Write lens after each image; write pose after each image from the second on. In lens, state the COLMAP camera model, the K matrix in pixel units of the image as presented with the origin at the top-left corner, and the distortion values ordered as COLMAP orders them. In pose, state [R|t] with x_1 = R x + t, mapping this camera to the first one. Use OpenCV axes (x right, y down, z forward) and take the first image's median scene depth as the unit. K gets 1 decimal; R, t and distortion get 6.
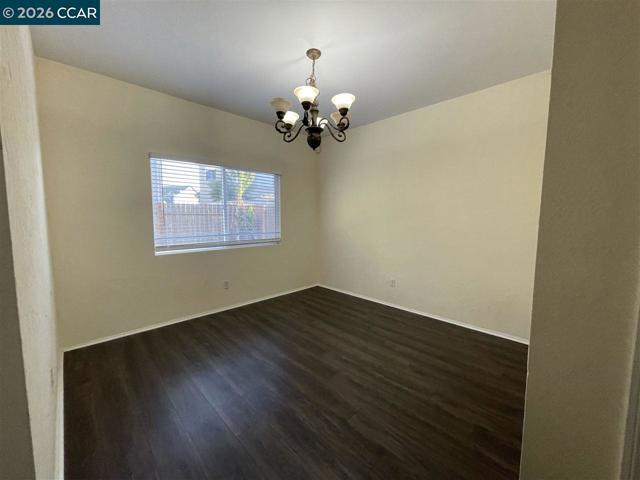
lens RADIAL K [[259.3, 0, 316.2], [0, 259.3, 241.5], [0, 0, 1]] dist [-0.004236, 0.001252]
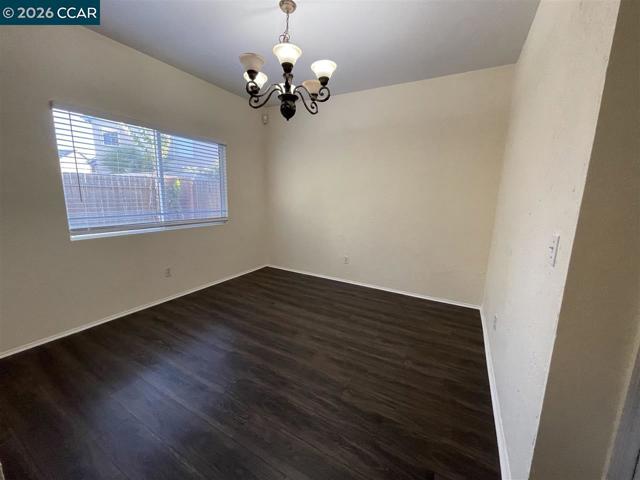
lens RADIAL K [[259.3, 0, 320.9], [0, 259.3, 242.2], [0, 0, 1]] dist [-0.004236, 0.001252]
pose [[0.959505, -0.028735, 0.280221, -0.137268], [0.003607, 0.995955, 0.089780, -0.008828], [-0.281667, -0.085133, 0.955728, 0.055140]]
